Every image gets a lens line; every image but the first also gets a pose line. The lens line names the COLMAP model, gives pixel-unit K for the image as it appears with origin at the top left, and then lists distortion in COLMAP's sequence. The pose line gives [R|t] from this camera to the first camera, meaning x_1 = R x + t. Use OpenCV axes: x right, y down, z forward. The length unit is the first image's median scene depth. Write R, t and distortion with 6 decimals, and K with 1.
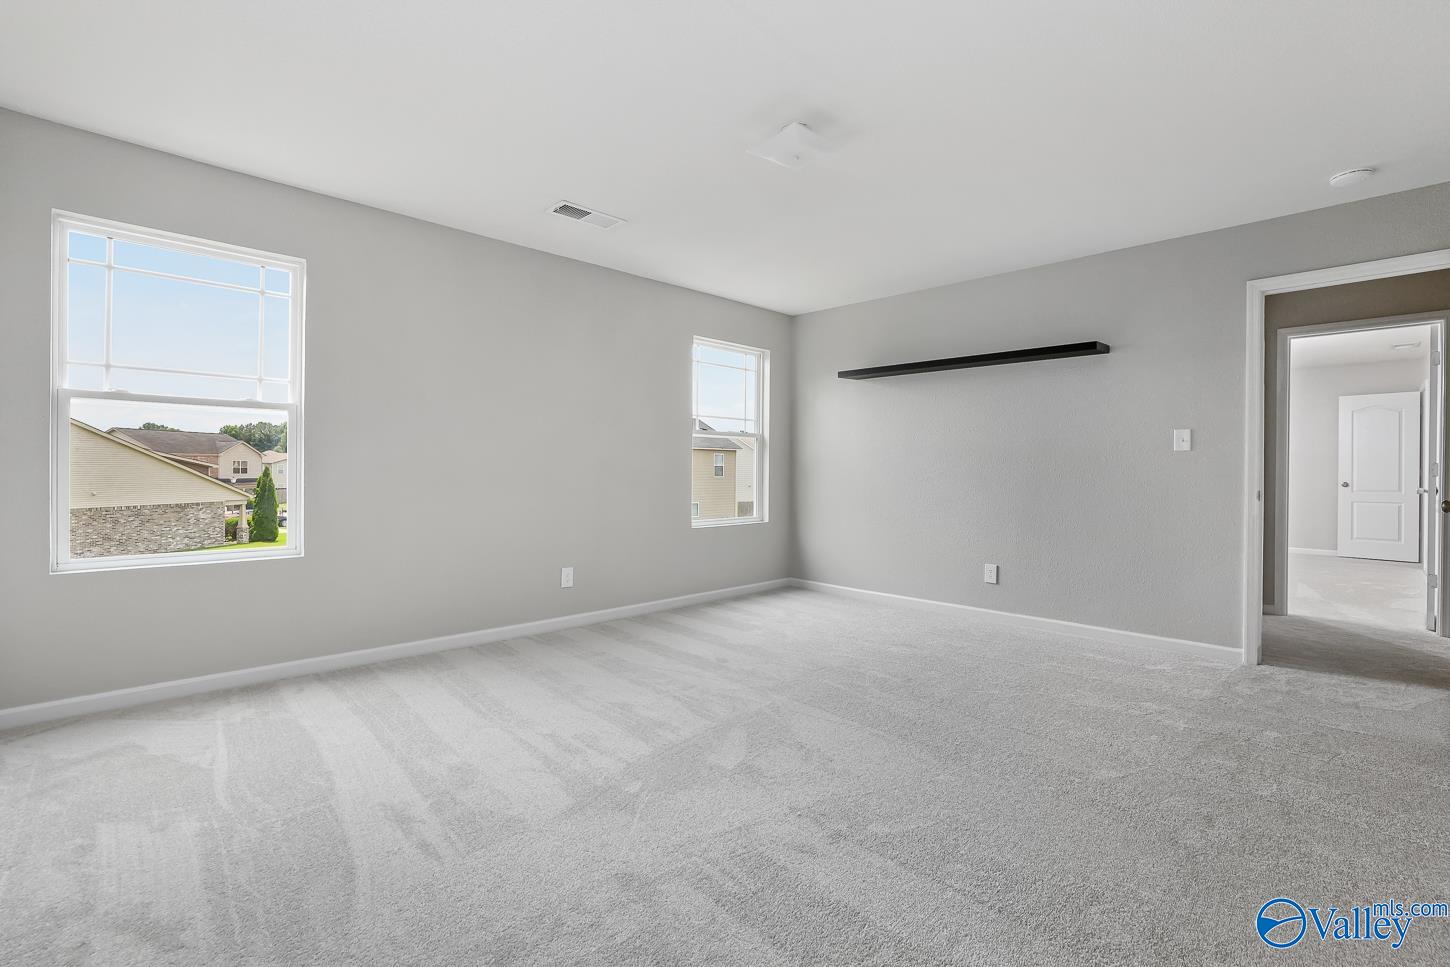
lens RADIAL K [[652.2, 0, 723.0], [0, 652.2, 482.2], [0, 0, 1]] dist [0.000266, 0.000253]
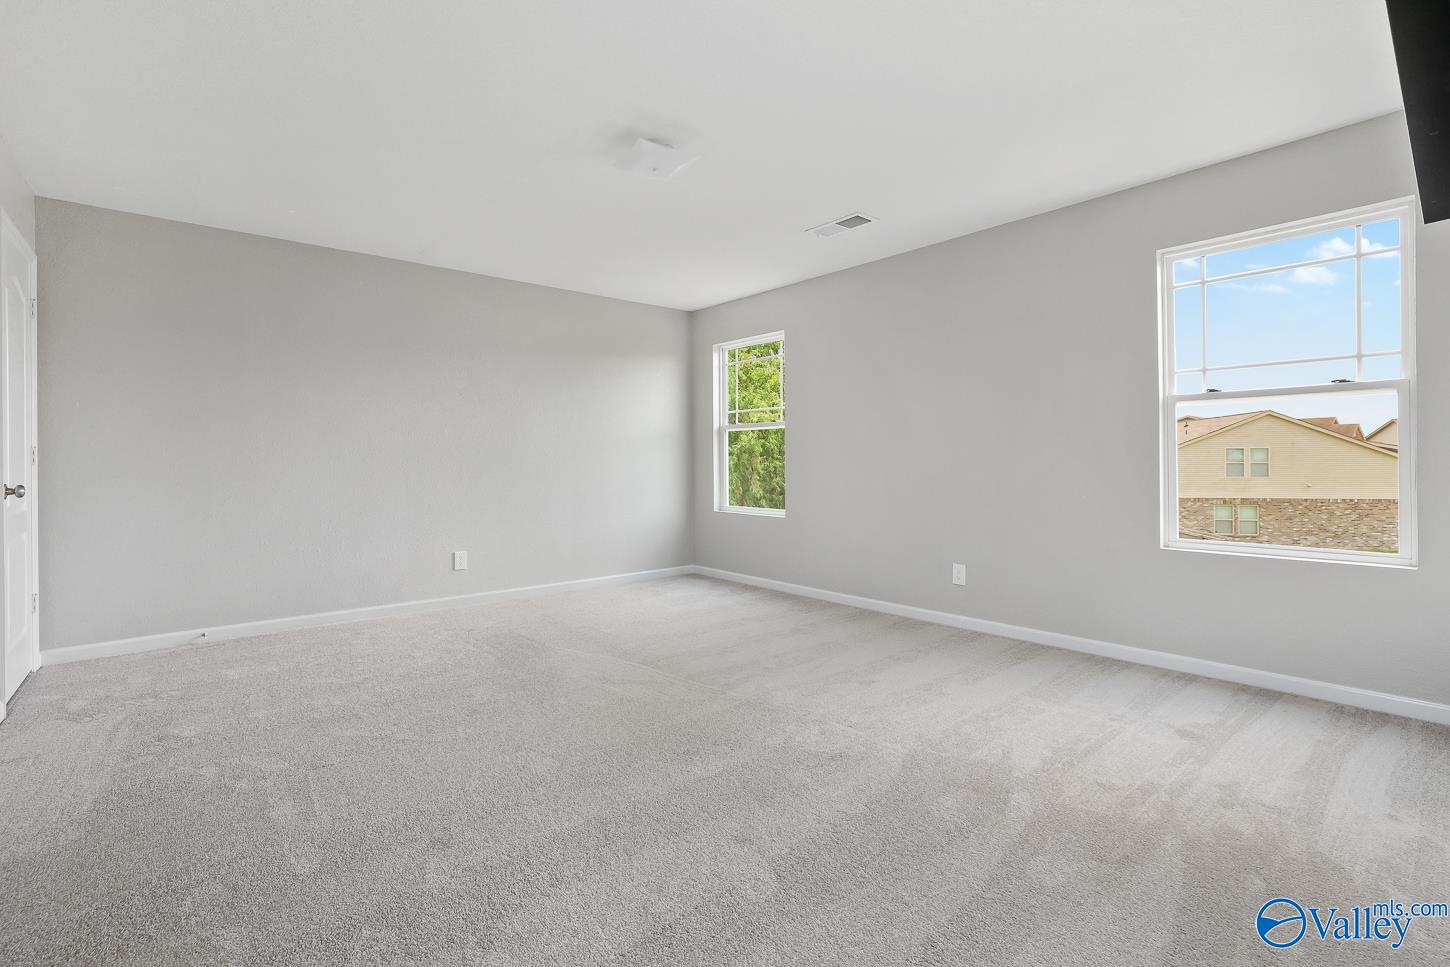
lens RADIAL K [[652.2, 0, 716.8], [0, 652.2, 470.5], [0, 0, 1]] dist [0.000266, 0.000253]
pose [[-0.041165, 0.004172, -0.999144, 0.209236], [-0.009831, 0.999941, 0.004580, -0.001565], [0.999104, 0.010011, -0.041122, 0.199920]]
